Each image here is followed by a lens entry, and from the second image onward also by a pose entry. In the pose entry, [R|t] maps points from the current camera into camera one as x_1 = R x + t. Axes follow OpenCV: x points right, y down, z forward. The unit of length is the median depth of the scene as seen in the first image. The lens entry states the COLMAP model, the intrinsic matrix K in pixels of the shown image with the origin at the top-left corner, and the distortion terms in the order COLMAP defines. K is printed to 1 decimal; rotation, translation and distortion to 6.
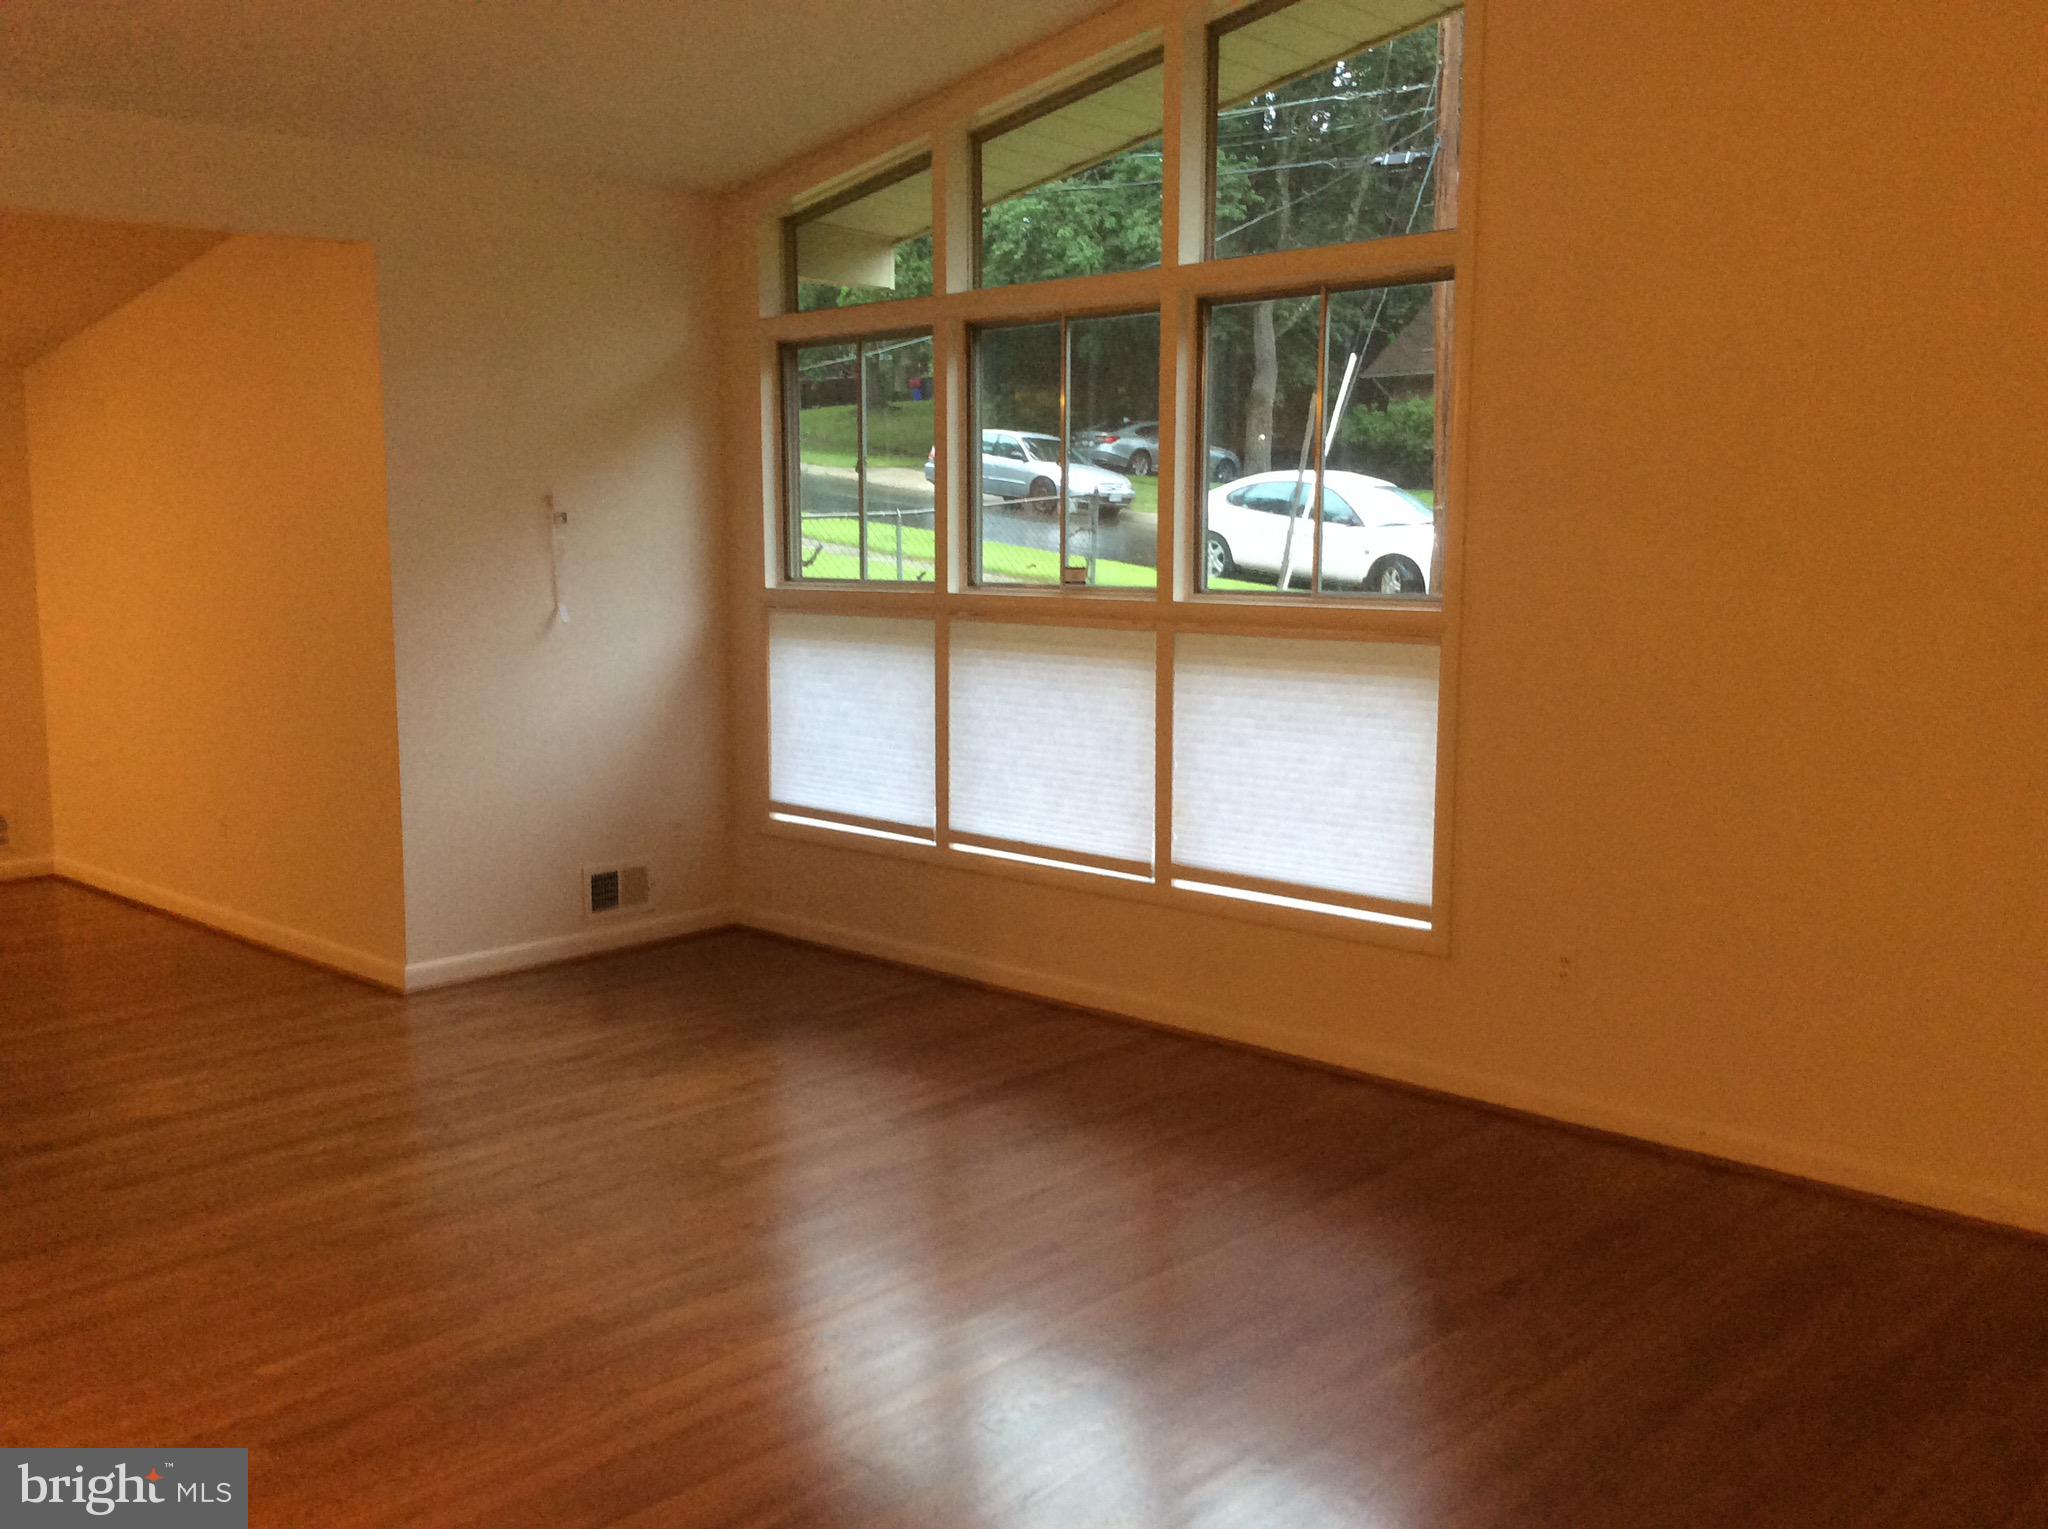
lens RADIAL K [[1925.3, 0, 1024.0], [0, 1925.3, 764.5], [0, 0, 1]] dist [0.140857, -0.008723]
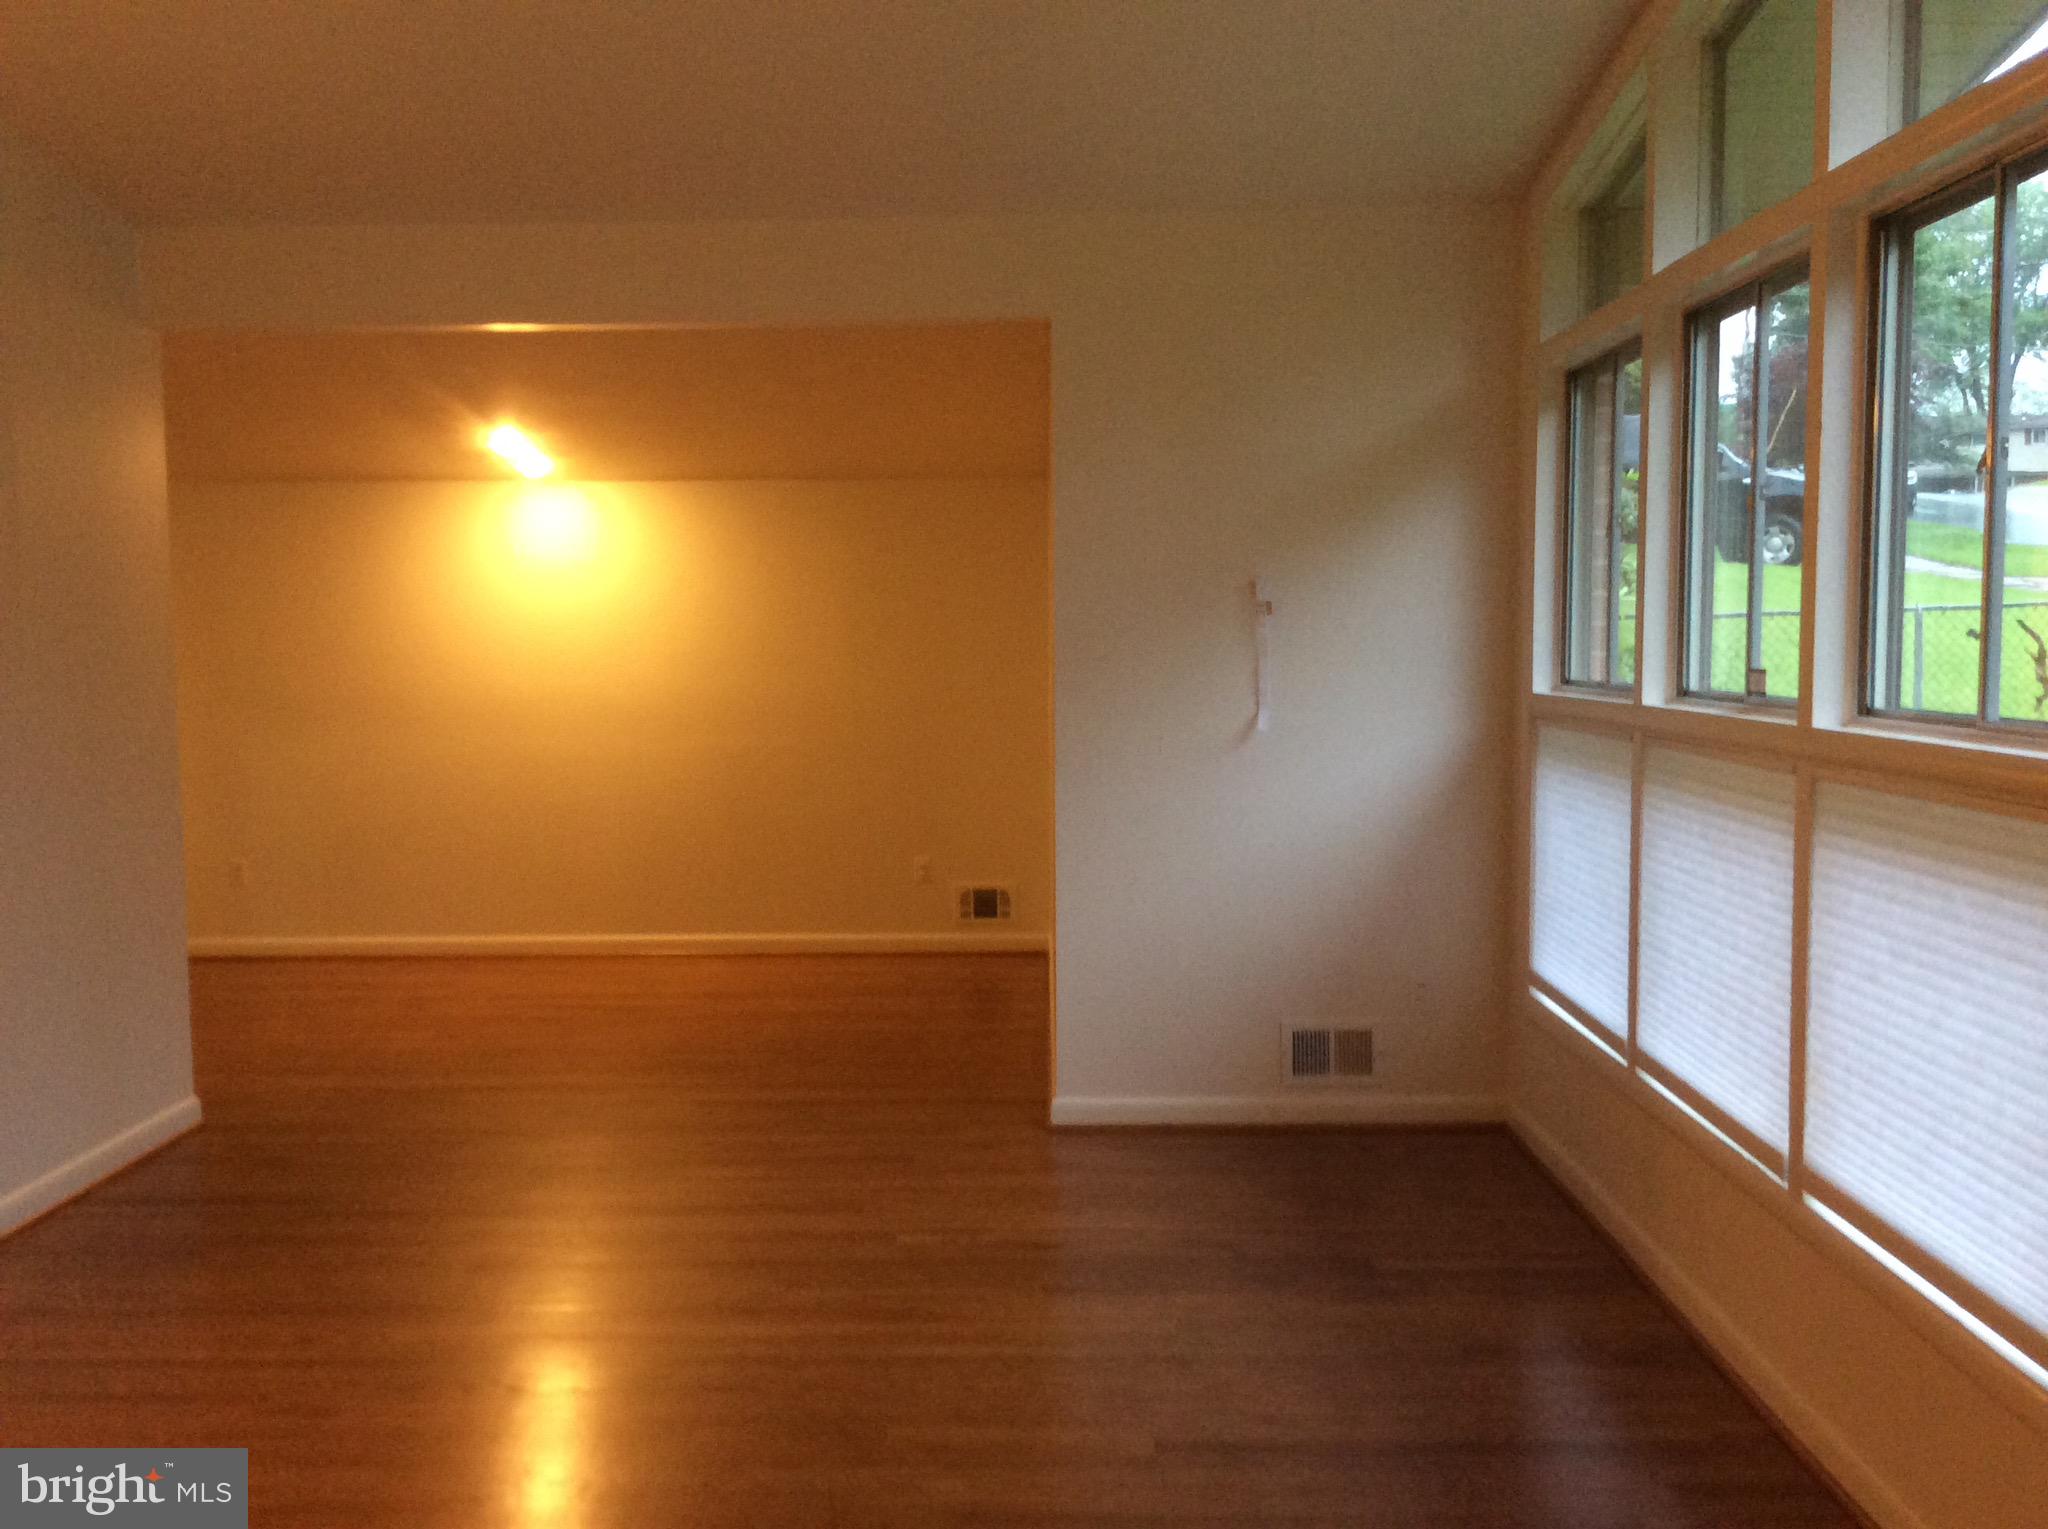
lens RADIAL K [[1925.3, 0, 1024.0], [0, 1925.3, 764.5], [0, 0, 1]] dist [0.140857, -0.008723]
pose [[0.672468, 0.048670, -0.738524, 0.320777], [-0.083701, 0.996435, -0.010548, -0.040339], [0.735378, 0.068909, 0.674144, 0.353546]]
